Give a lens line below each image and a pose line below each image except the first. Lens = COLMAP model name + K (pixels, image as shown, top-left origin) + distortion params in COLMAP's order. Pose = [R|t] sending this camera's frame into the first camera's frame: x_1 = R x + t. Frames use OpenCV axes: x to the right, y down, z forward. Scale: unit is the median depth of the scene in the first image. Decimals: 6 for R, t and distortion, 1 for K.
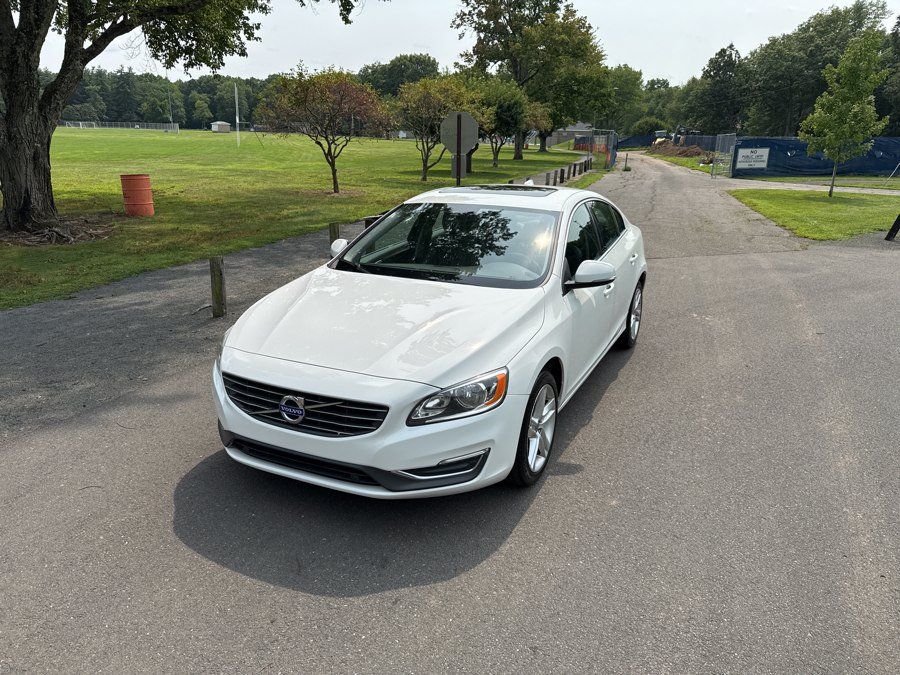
lens RADIAL K [[641.3, 0, 442.5], [0, 641.3, 335.3], [0, 0, 1]] dist [-0.003035, -0.006270]
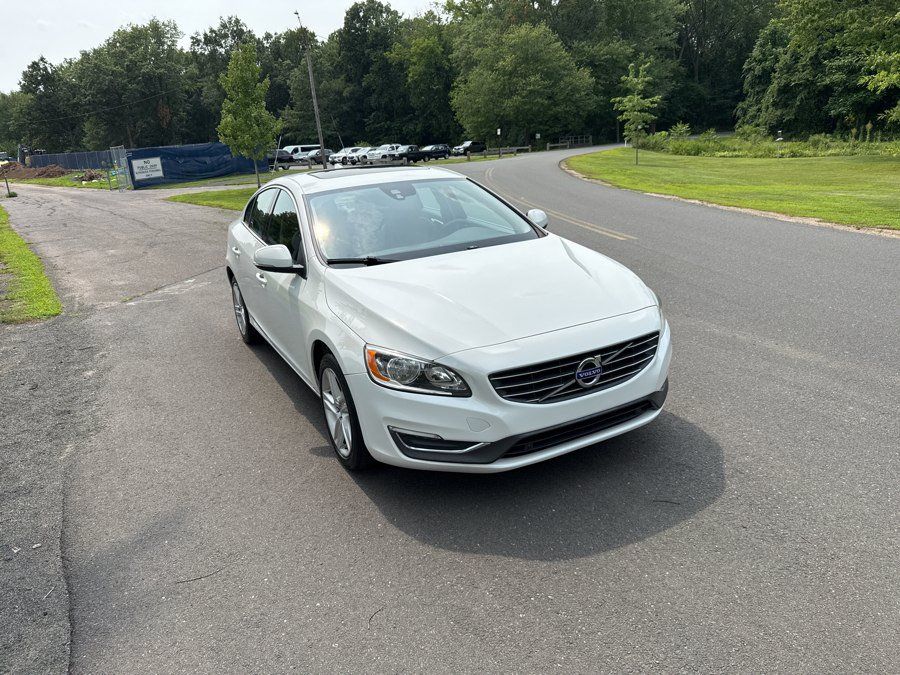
lens RADIAL K [[642.0, 0, 448.1], [0, 642.0, 337.4], [0, 0, 1]] dist [-0.003386, -0.008911]
pose [[0.596150, -0.286179, 0.750138, -0.227177], [0.299462, 0.946151, 0.122969, -0.024793], [-0.744935, 0.151330, 0.649747, 0.109979]]
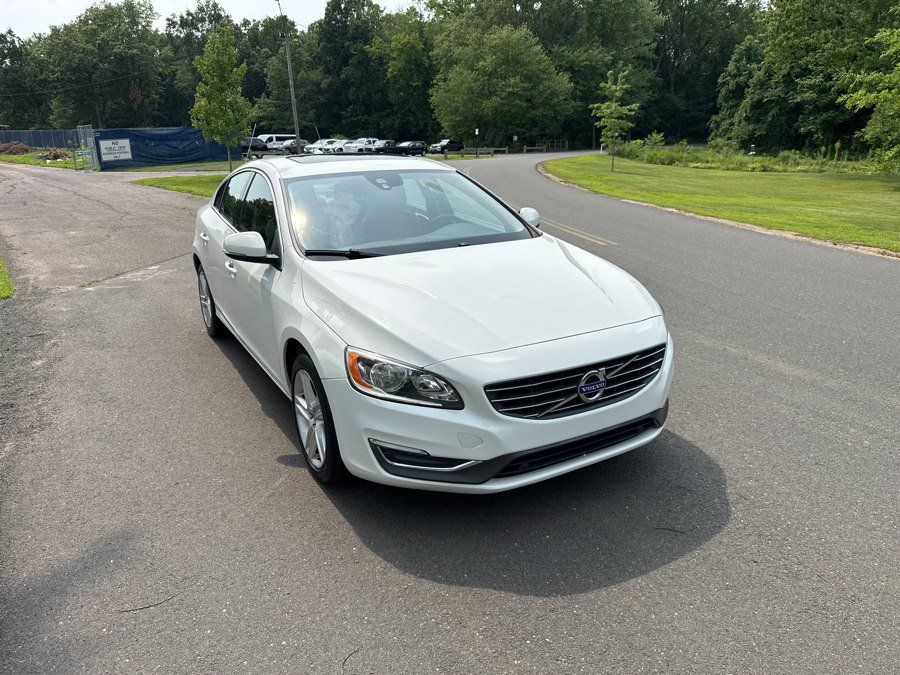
lens RADIAL K [[642.0, 0, 448.1], [0, 642.0, 337.4], [0, 0, 1]] dist [-0.003386, -0.008911]
pose [[0.570264, -0.266029, 0.777192, -0.215085], [0.257143, 0.956371, 0.138683, -0.025883], [-0.780177, 0.120763, 0.613791, 0.127672]]
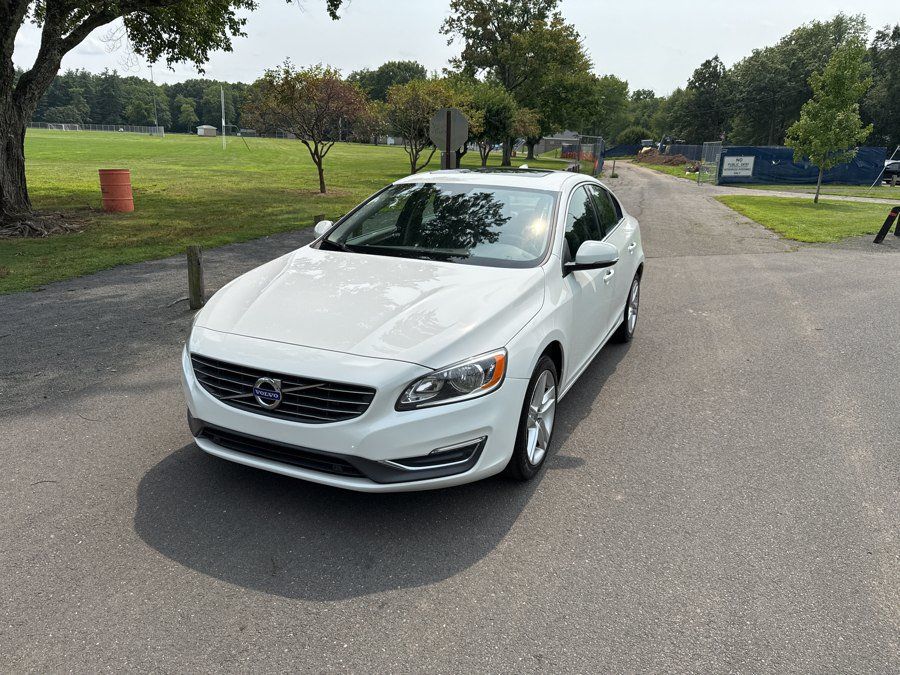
lens RADIAL K [[642.0, 0, 448.1], [0, 642.0, 337.4], [0, 0, 1]] dist [-0.003386, -0.008911]
pose [[0.999571, 0.004665, 0.028908, -0.001692], [-0.004451, 0.999962, -0.007489, 0.009087], [-0.028942, 0.007357, 0.999554, 0.019185]]
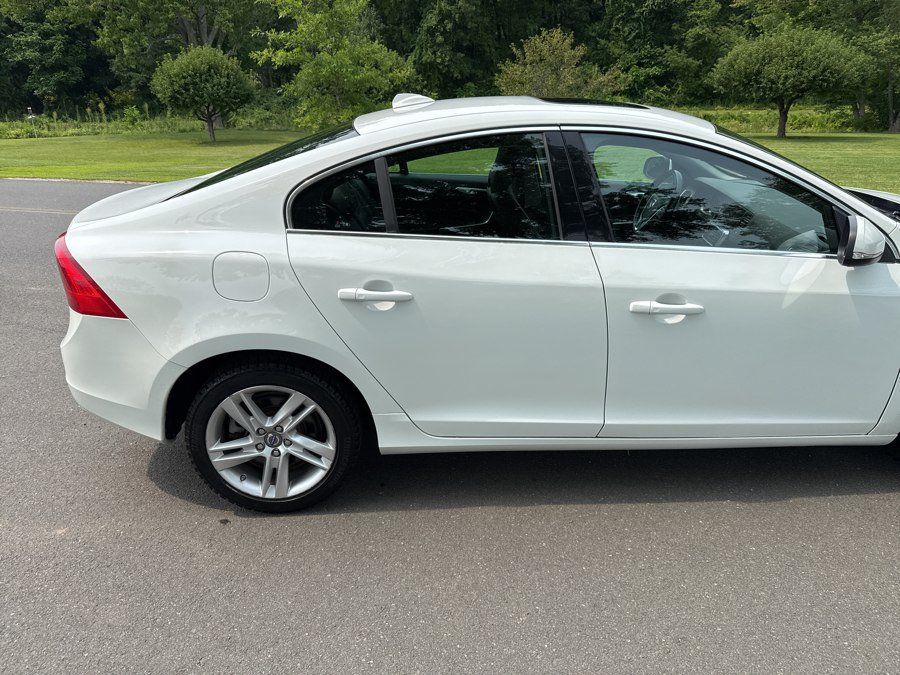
lens RADIAL K [[627.9, 0, 447.7], [0, 627.9, 341.8], [0, 0, 1]] dist [0.003697, -0.000746]
pose [[-0.442883, -0.343502, 0.828167, -0.149567], [0.270146, 0.829644, 0.488582, -0.127920], [-0.854913, 0.440110, -0.274639, 0.478962]]
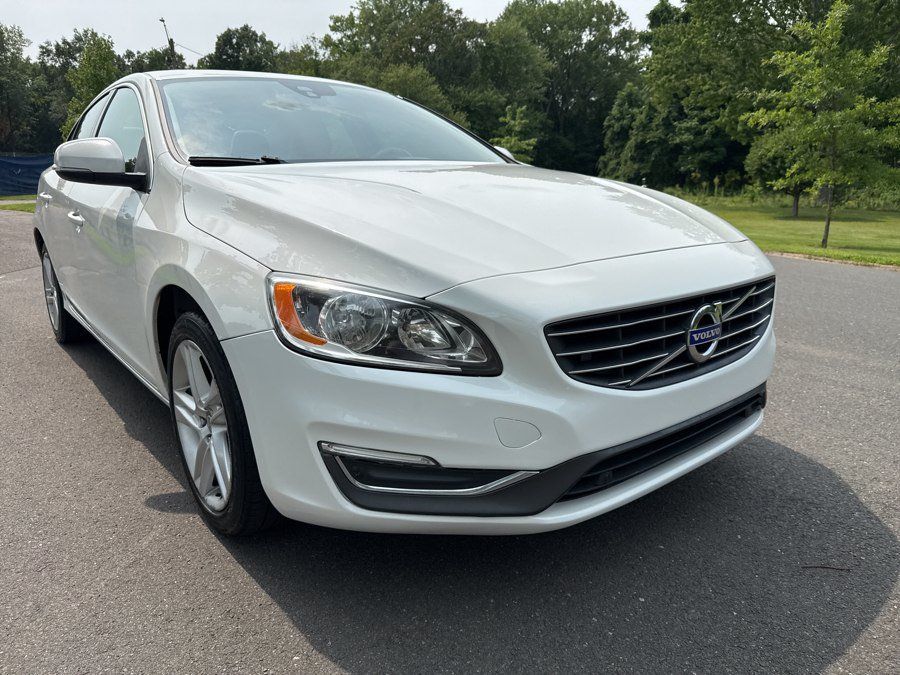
lens RADIAL K [[644.1, 0, 454.0], [0, 644.1, 341.0], [0, 0, 1]] dist [-0.000156, -0.013454]
pose [[0.432530, -0.240392, 0.868982, -0.163770], [0.268911, 0.954331, 0.130154, 0.000010], [-0.860584, 0.177383, 0.477420, 0.195907]]
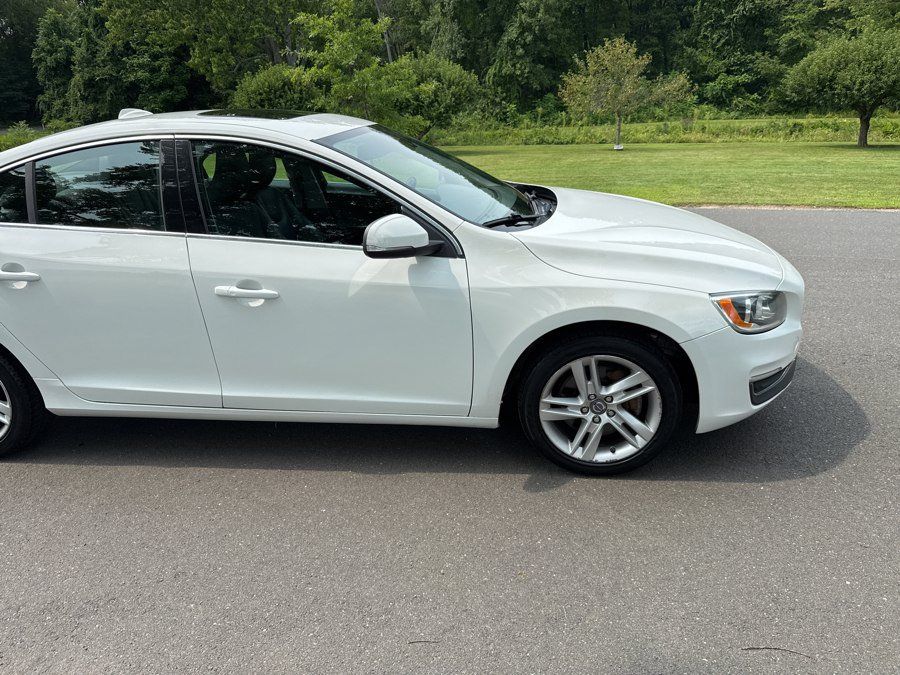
lens RADIAL K [[635.4, 0, 448.9], [0, 635.4, 333.5], [0, 0, 1]] dist [0.009846, -0.006837]
pose [[-0.318945, -0.328721, 0.888941, -0.225662], [0.300544, 0.854441, 0.423797, -0.091944], [-0.898859, 0.402334, -0.173724, 0.366998]]
